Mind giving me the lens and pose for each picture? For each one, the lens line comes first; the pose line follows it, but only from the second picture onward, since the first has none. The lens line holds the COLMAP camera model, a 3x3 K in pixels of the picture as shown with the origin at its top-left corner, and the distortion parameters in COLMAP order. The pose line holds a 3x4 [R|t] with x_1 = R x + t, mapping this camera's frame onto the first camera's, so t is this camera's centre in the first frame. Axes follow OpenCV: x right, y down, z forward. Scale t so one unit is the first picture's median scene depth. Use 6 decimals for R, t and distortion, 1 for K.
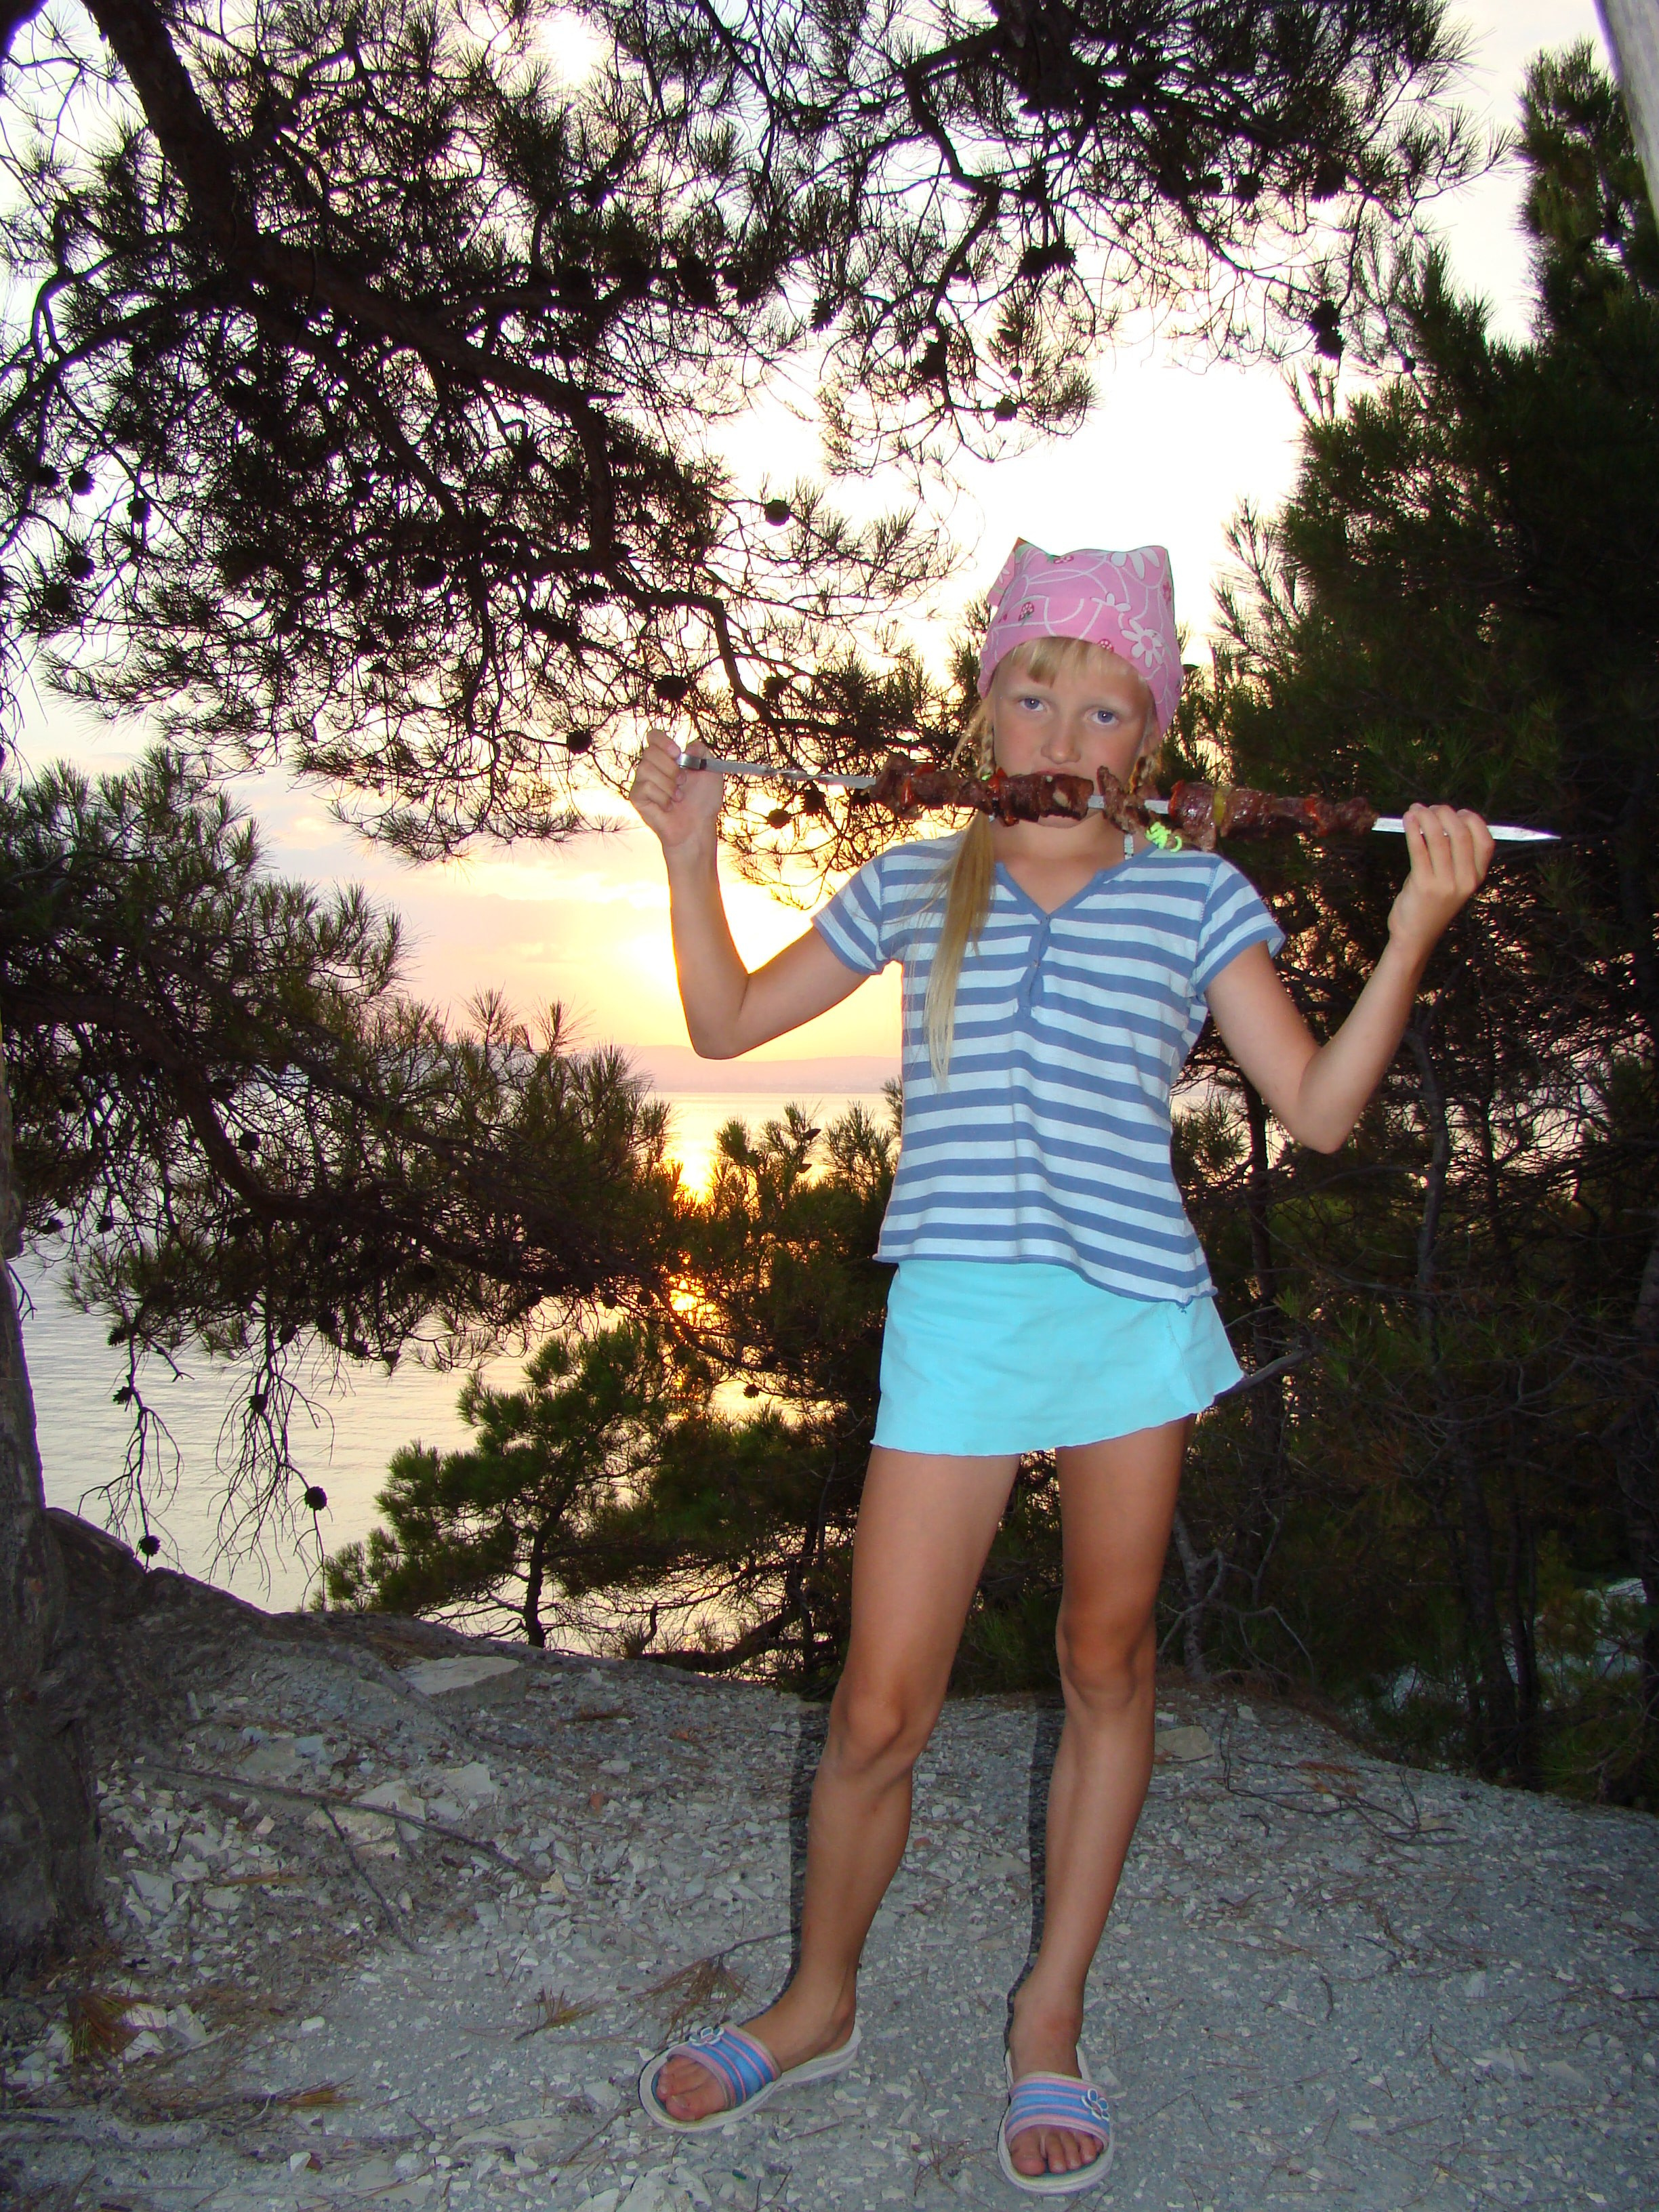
lens RADIAL K [[2085.1, 0, 811.8], [0, 2085.1, 1109.2], [0, 0, 1]] dist [-0.107173, 0.000000]
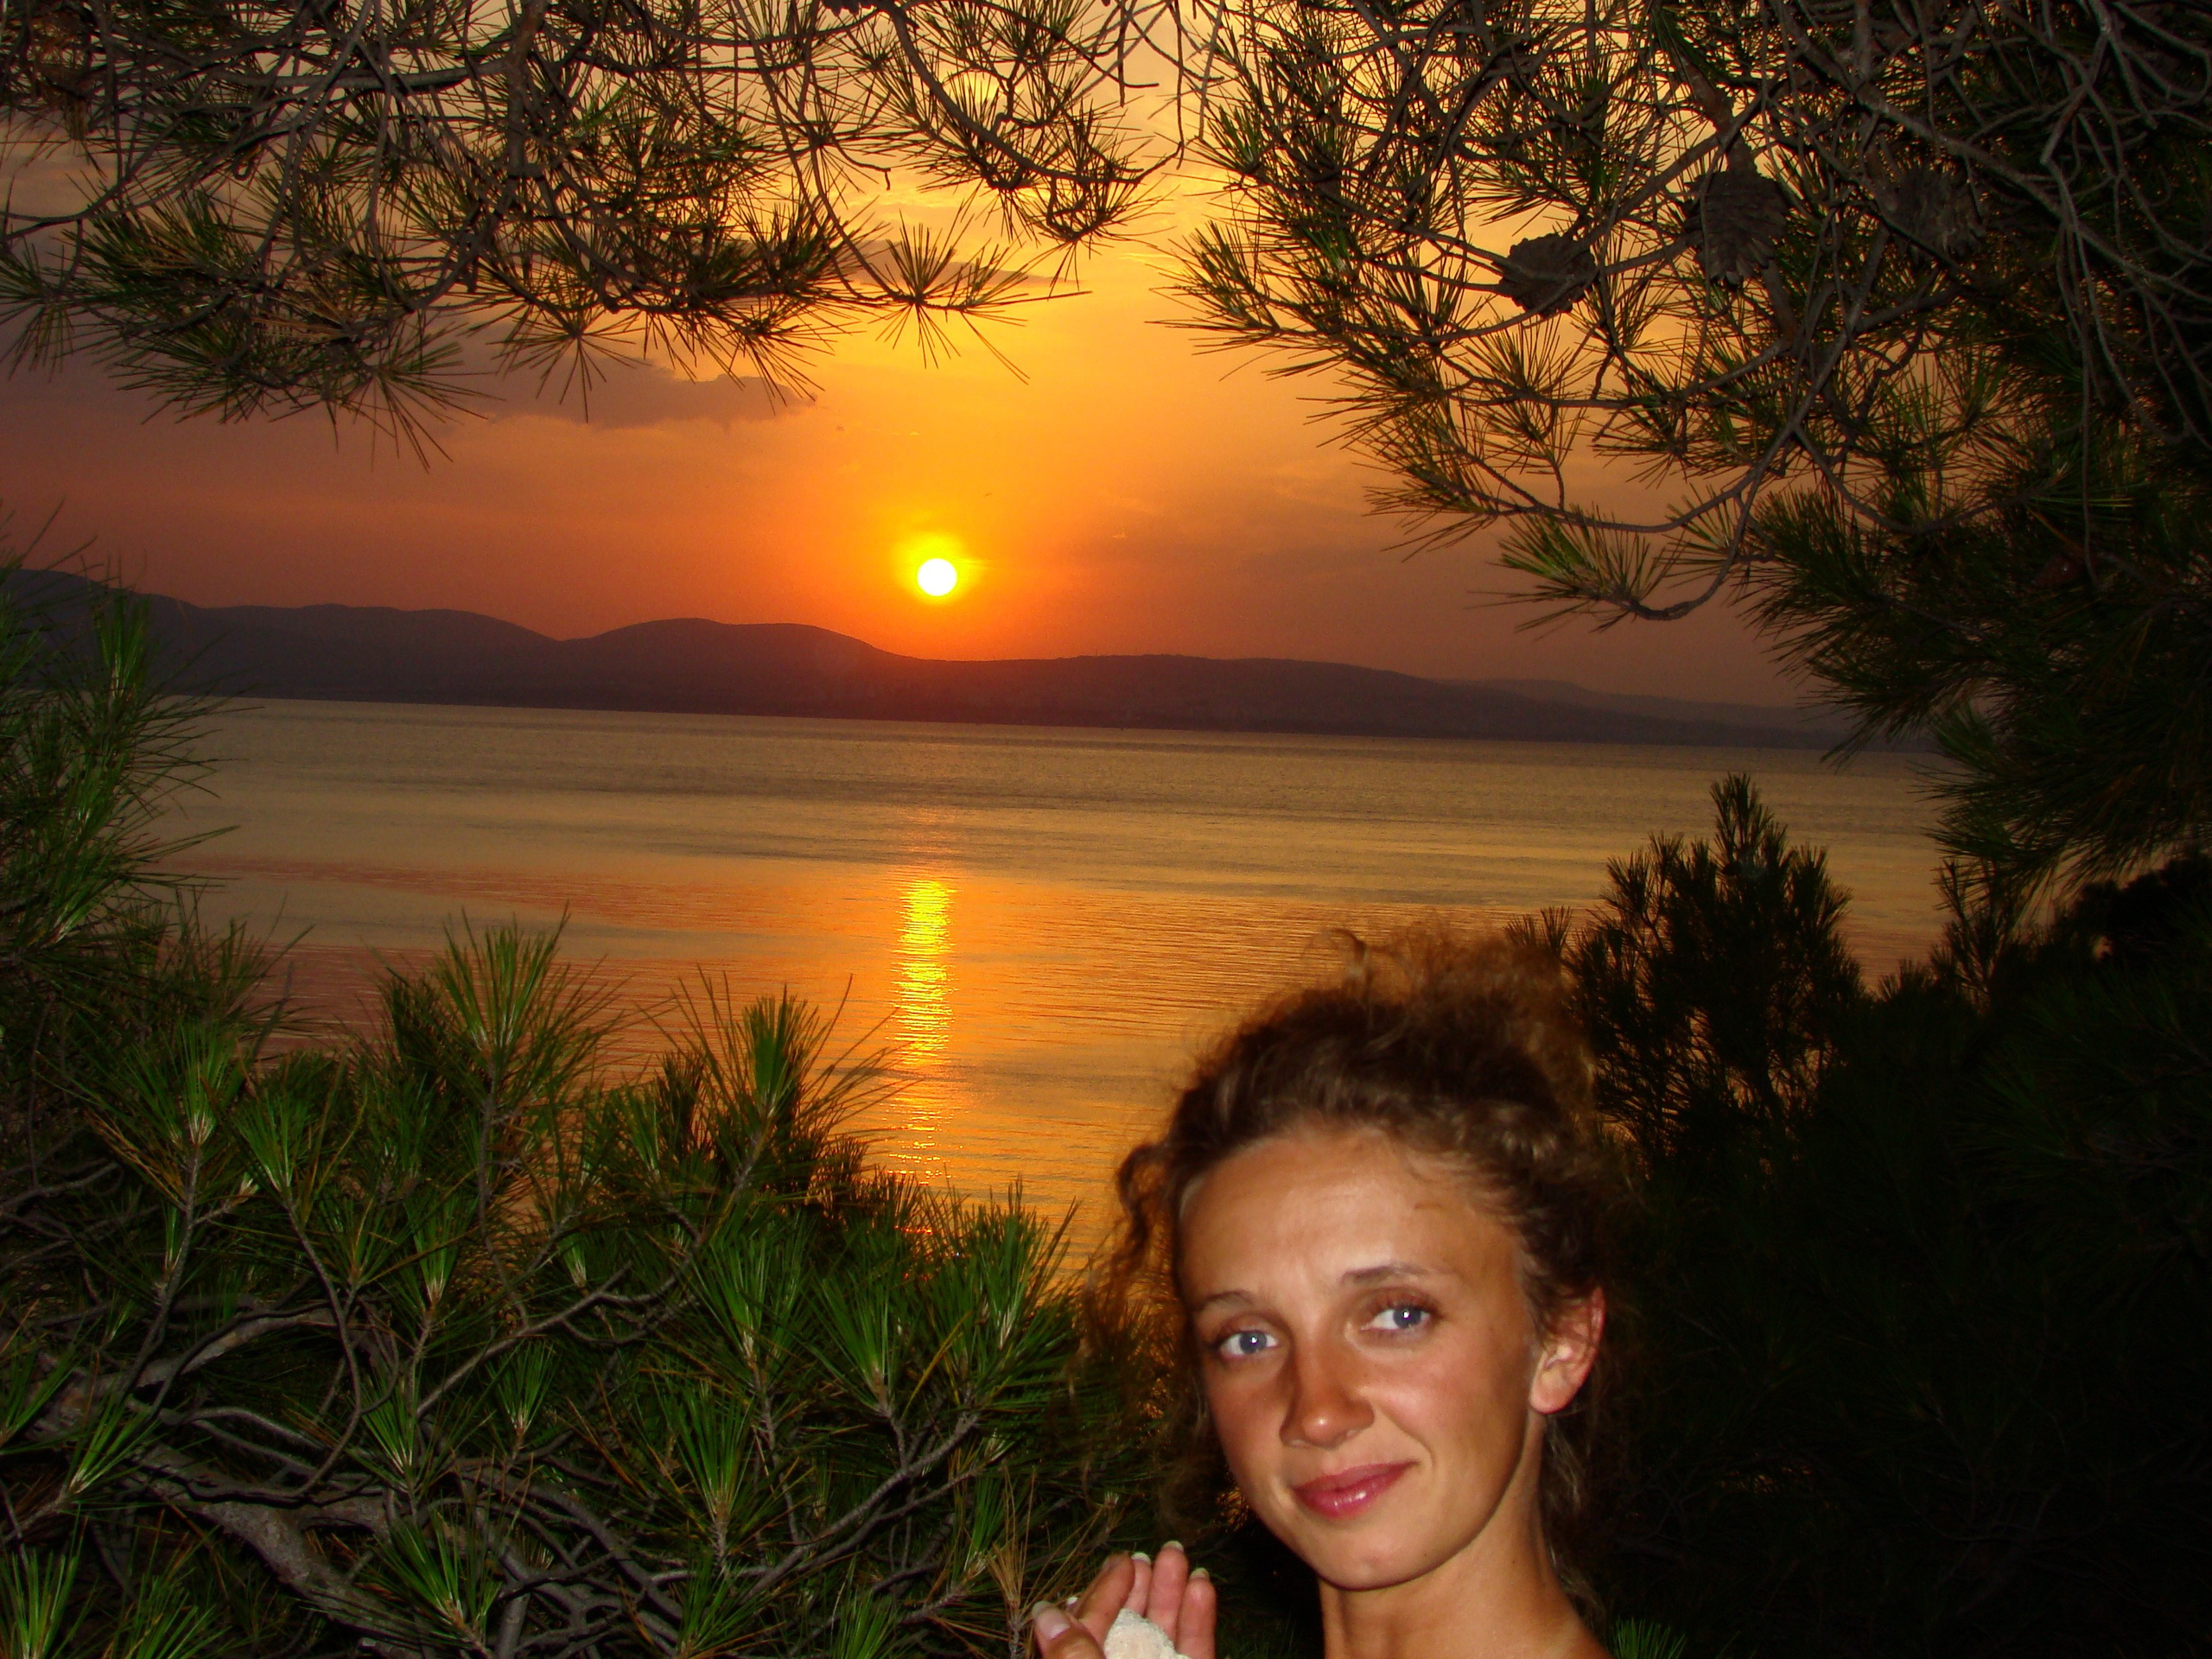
lens RADIAL K [[4063.8, 0, 1116.5], [0, 4063.8, 847.5], [0, 0, 1]] dist [0.242941, 0.000000]
pose [[0.999715, 0.022307, 0.008465, -0.079962], [-0.022465, 0.999565, 0.019083, -0.074784], [-0.008035, -0.019268, 0.999782, 0.472721]]
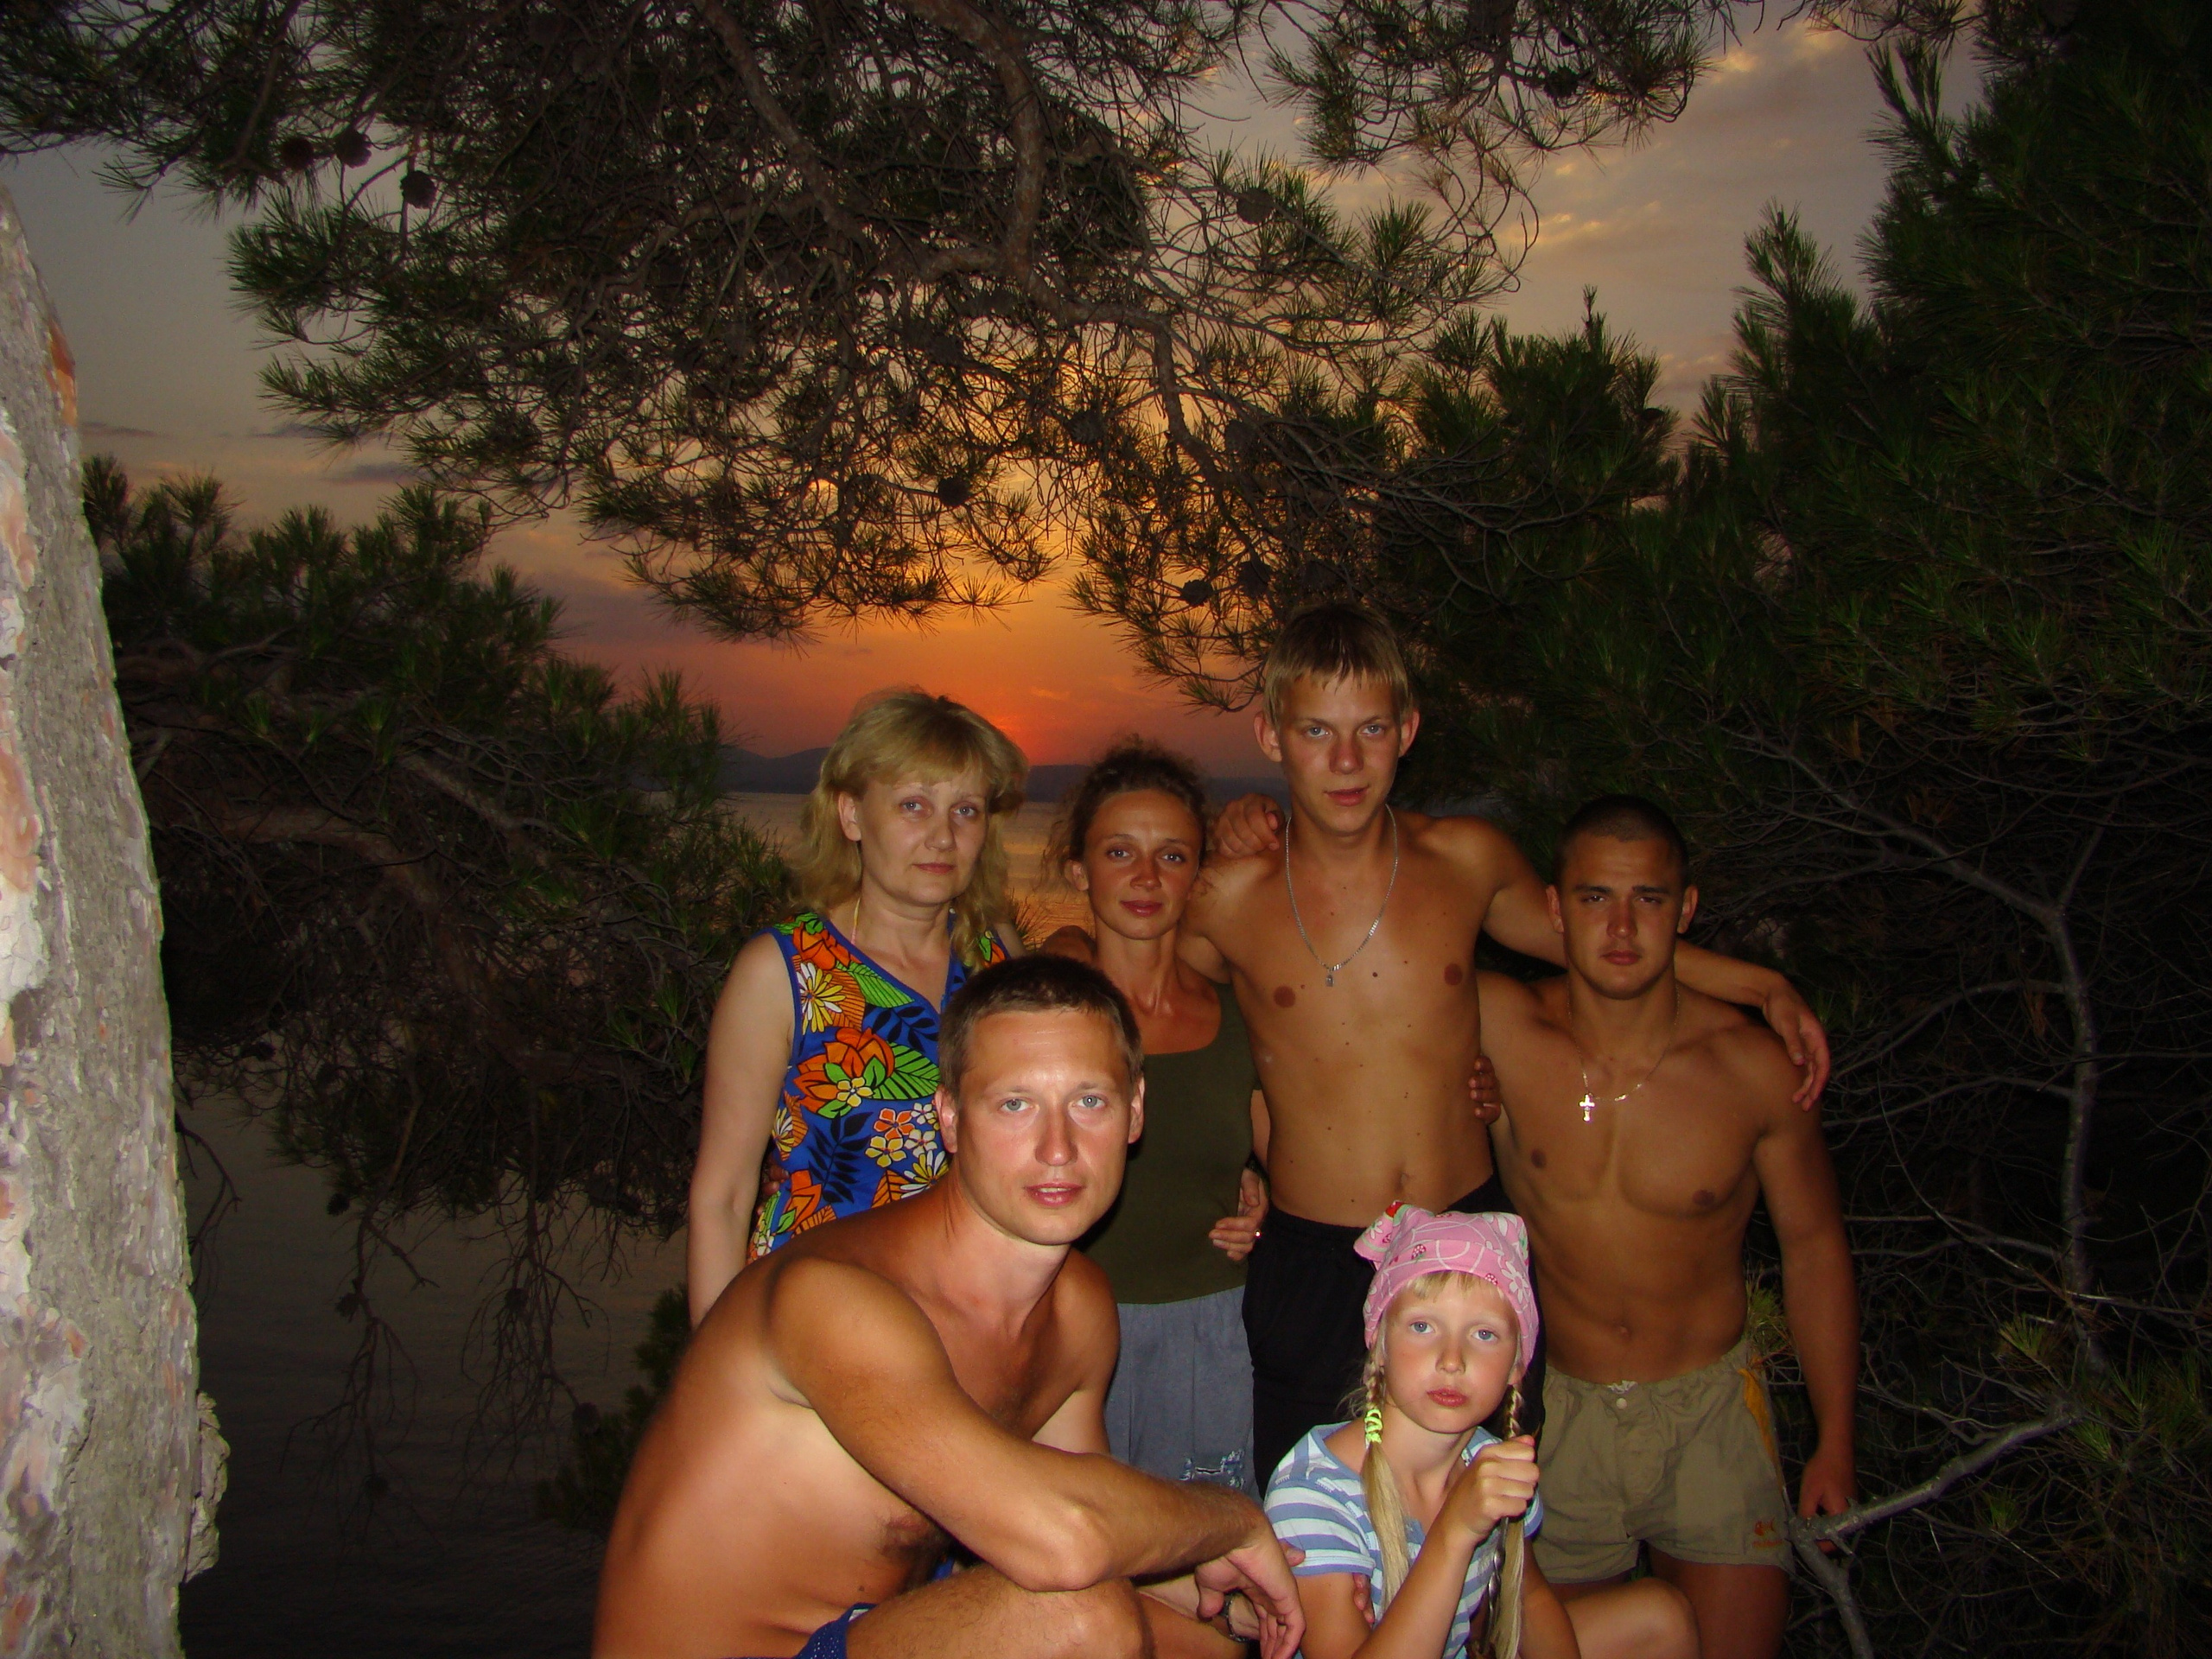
lens RADIAL K [[2085.1, 0, 1130.6], [0, 2085.1, 816.2], [0, 0, 1]] dist [-0.107173, 0.000000]
pose [[0.998627, 0.022177, 0.047451, -0.079892], [-0.022194, 0.999754, -0.000172, -0.055336], [-0.047443, -0.000882, 0.998874, 0.214122]]
